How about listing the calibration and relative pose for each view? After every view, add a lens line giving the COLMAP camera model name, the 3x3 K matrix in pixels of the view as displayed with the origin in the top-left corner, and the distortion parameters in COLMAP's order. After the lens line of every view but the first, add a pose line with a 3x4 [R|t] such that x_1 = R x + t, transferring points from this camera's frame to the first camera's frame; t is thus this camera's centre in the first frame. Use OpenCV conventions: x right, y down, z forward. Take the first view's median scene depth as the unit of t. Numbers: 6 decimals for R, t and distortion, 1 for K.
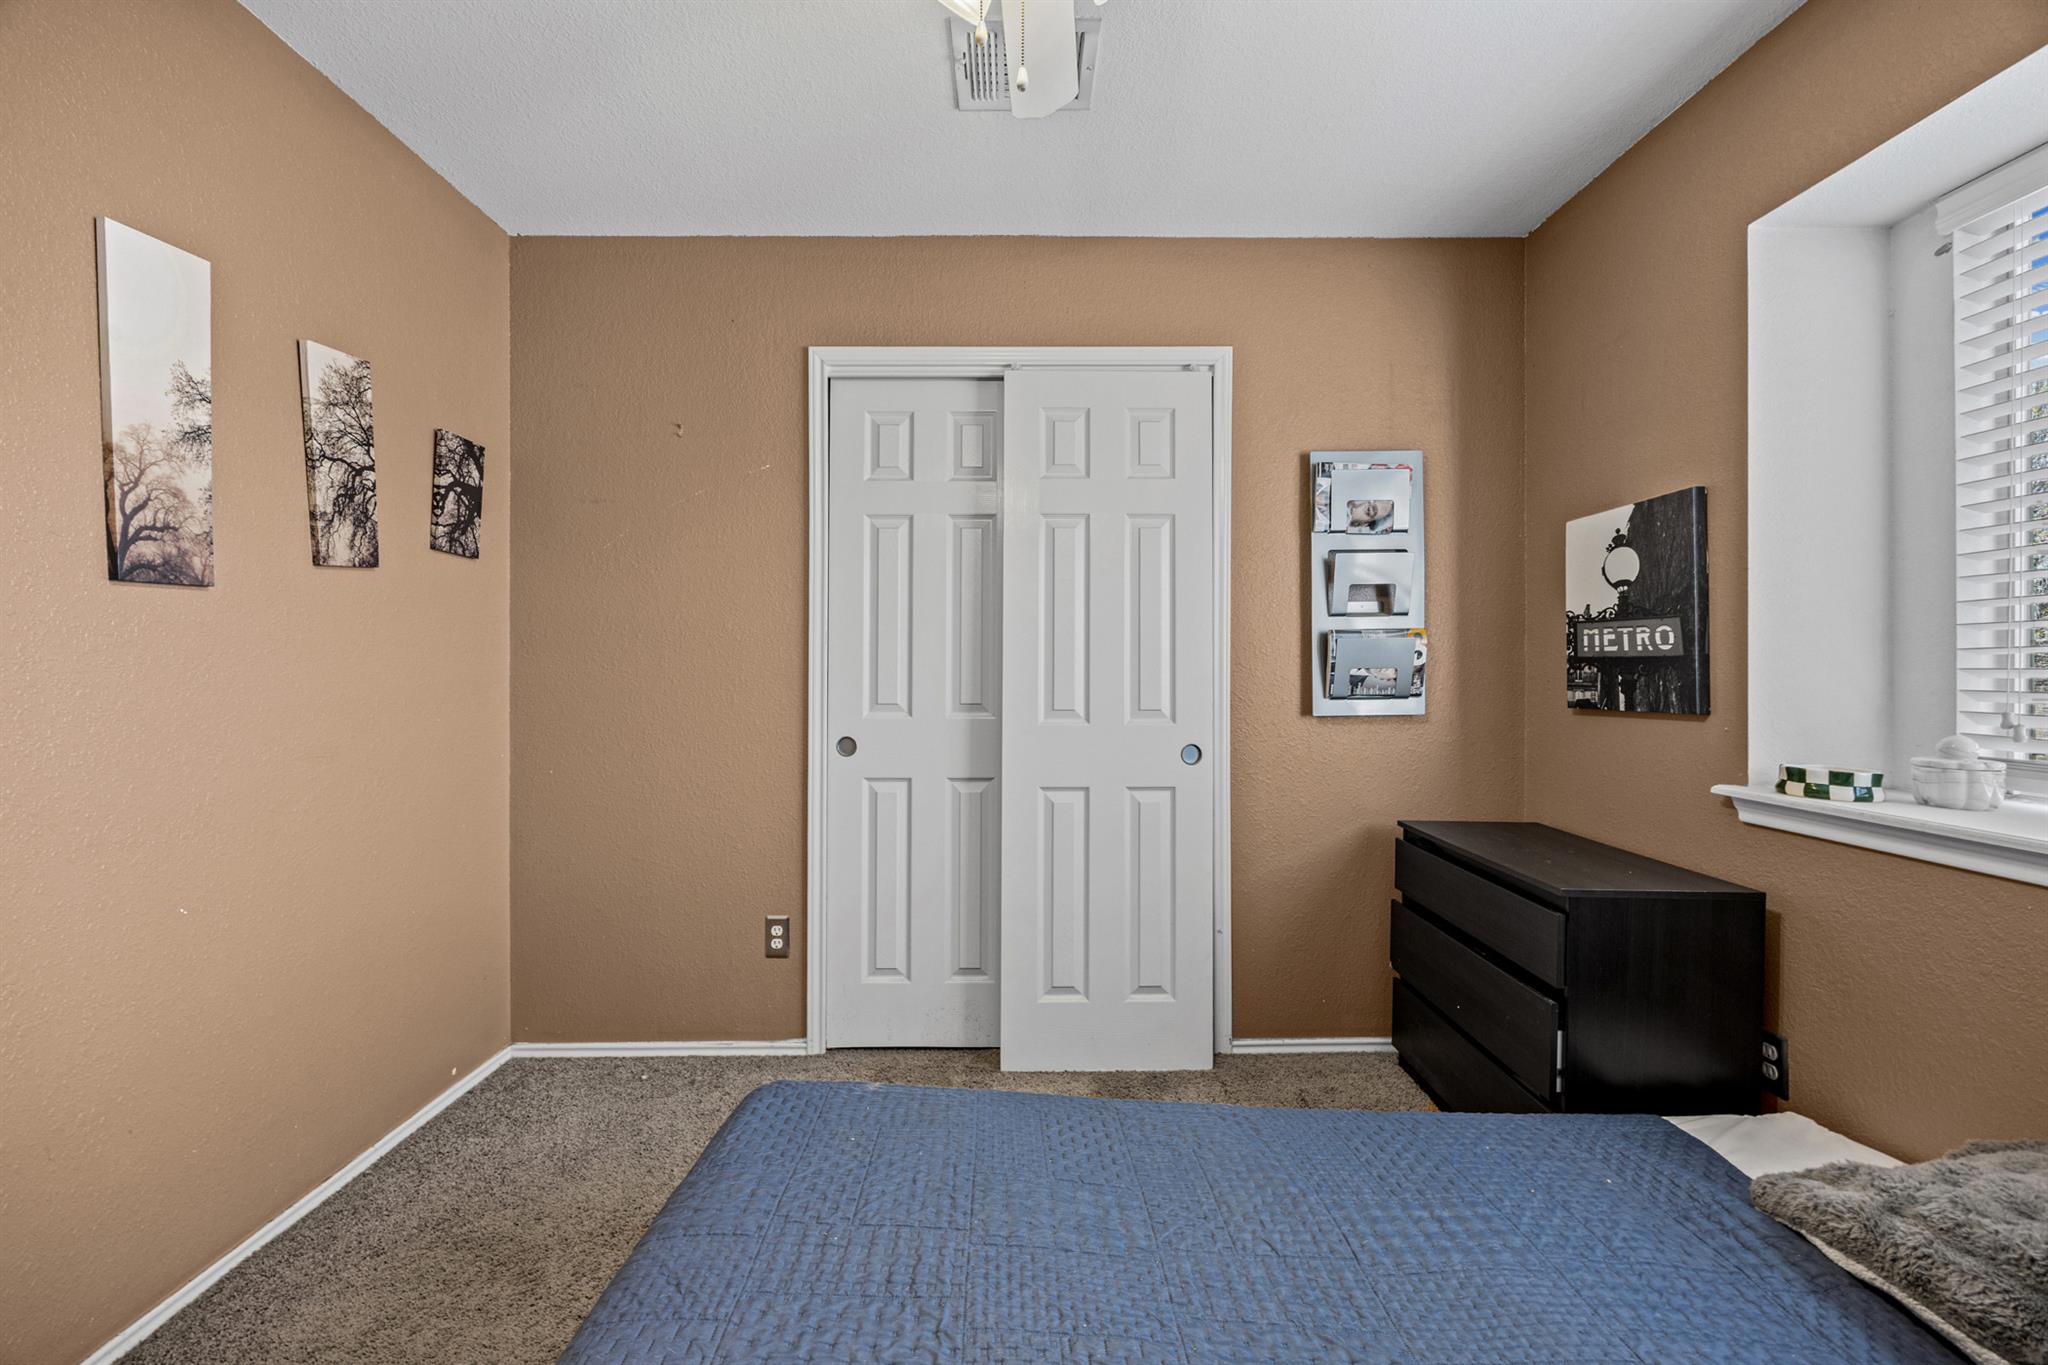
lens RADIAL K [[782.9, 0, 1025.2], [0, 782.9, 669.1], [0, 0, 1]] dist [-0.005333, 0.000631]
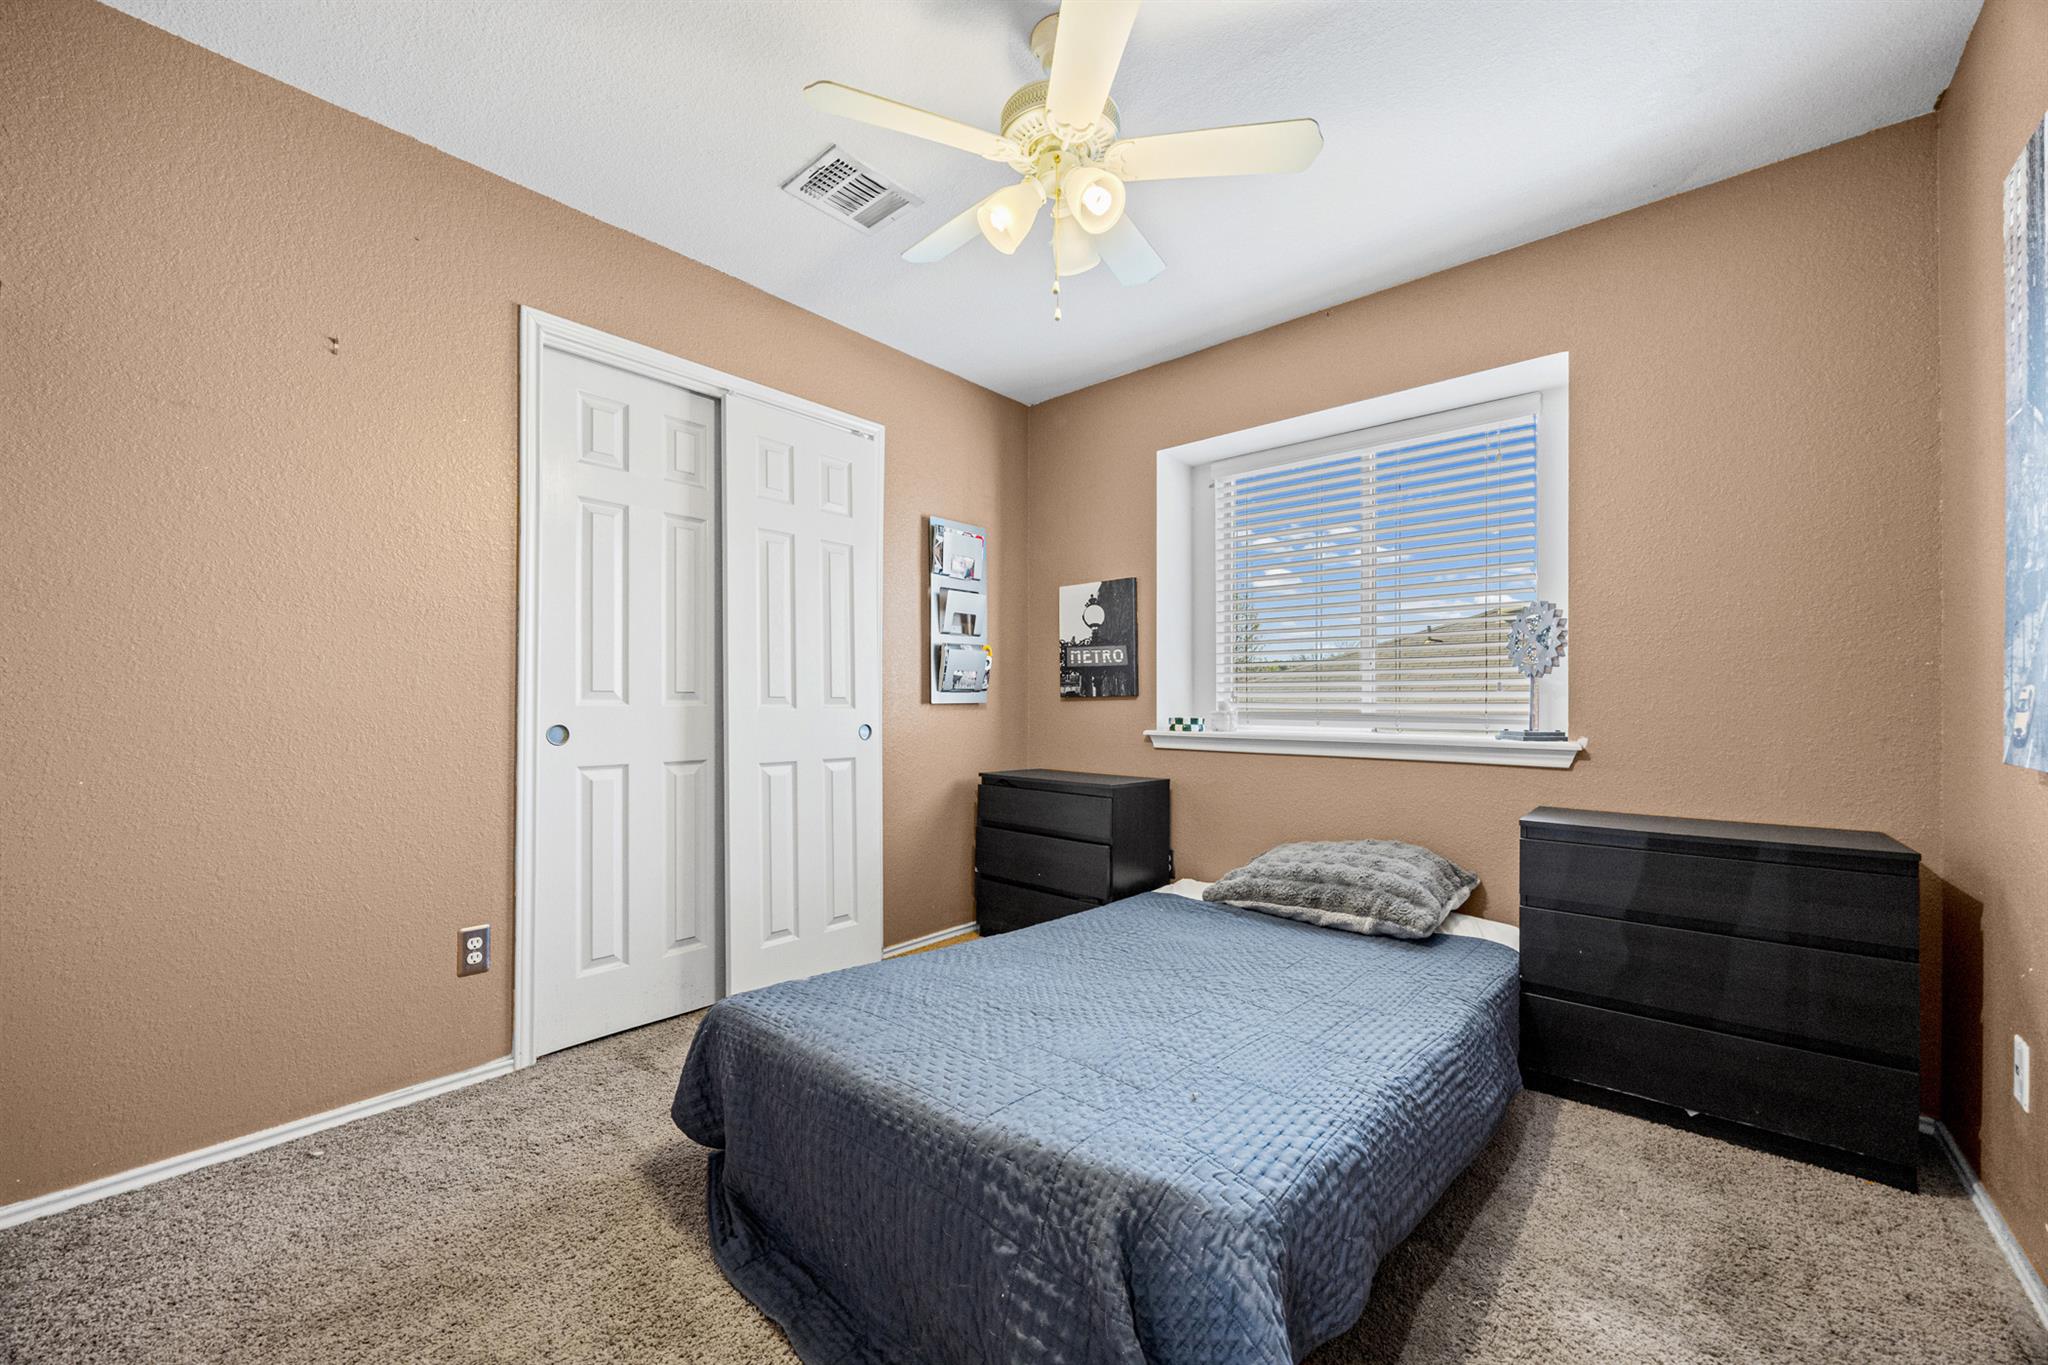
lens RADIAL K [[782.9, 0, 1022.8], [0, 782.9, 699.2], [0, 0, 1]] dist [-0.005333, 0.000631]
pose [[0.664324, 0.008172, 0.747400, -0.591760], [-0.001669, 0.999954, -0.009450, 0.066655], [-0.747443, 0.005030, 0.664307, -0.059821]]
